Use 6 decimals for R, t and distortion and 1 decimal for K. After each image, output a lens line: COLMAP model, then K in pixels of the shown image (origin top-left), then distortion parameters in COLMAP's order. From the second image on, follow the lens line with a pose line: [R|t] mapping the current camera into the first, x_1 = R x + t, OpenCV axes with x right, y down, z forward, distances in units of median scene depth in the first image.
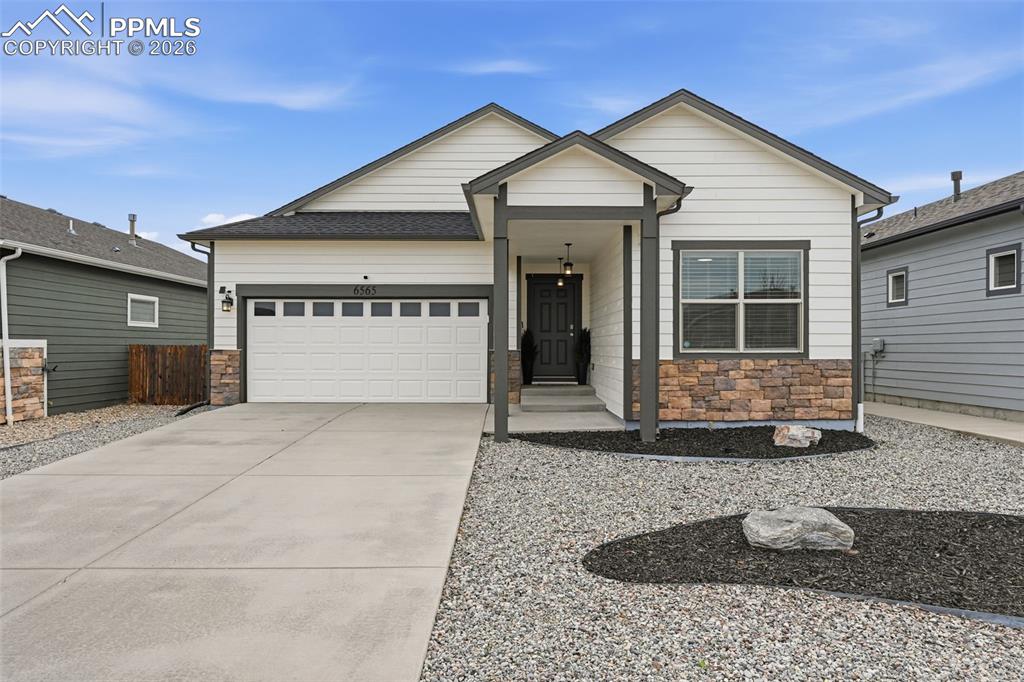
lens RADIAL K [[683.5, 0, 512.6], [0, 683.5, 345.1], [0, 0, 1]] dist [-0.002042, 0.000955]
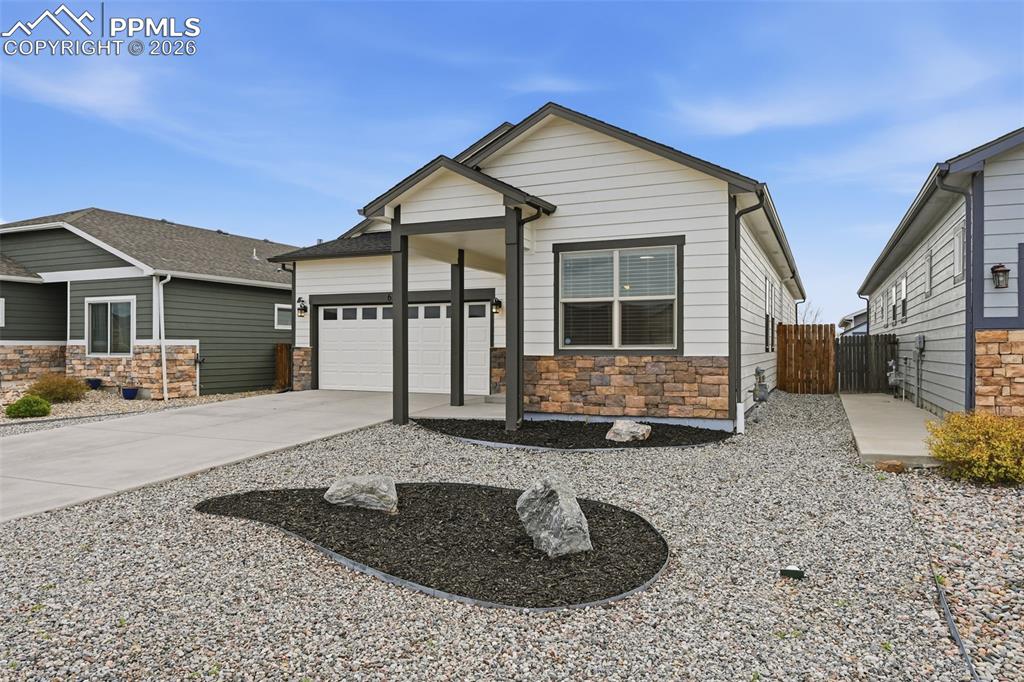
lens RADIAL K [[690.6, 0, 512.4], [0, 690.6, 344.2], [0, 0, 1]] dist [-0.002193, 0.000850]
pose [[0.911609, -0.001502, -0.411056, 0.617003], [0.001179, 0.999999, -0.001039, 0.004195], [0.411057, 0.000462, 0.911609, -0.007373]]
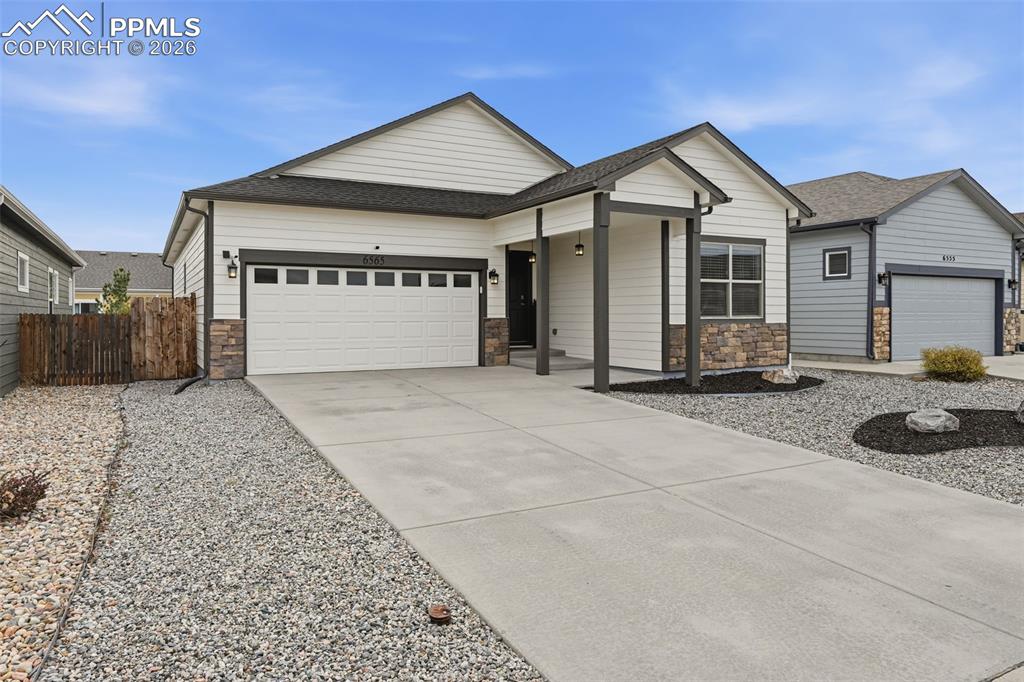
lens RADIAL K [[688.2, 0, 513.8], [0, 688.2, 315.8], [0, 0, 1]] dist [-0.001686, 0.000995]
pose [[0.878965, -0.003726, 0.476873, -0.703328], [0.001586, 0.999987, 0.004889, -0.002365], [-0.476884, -0.003541, 0.878959, -0.004283]]
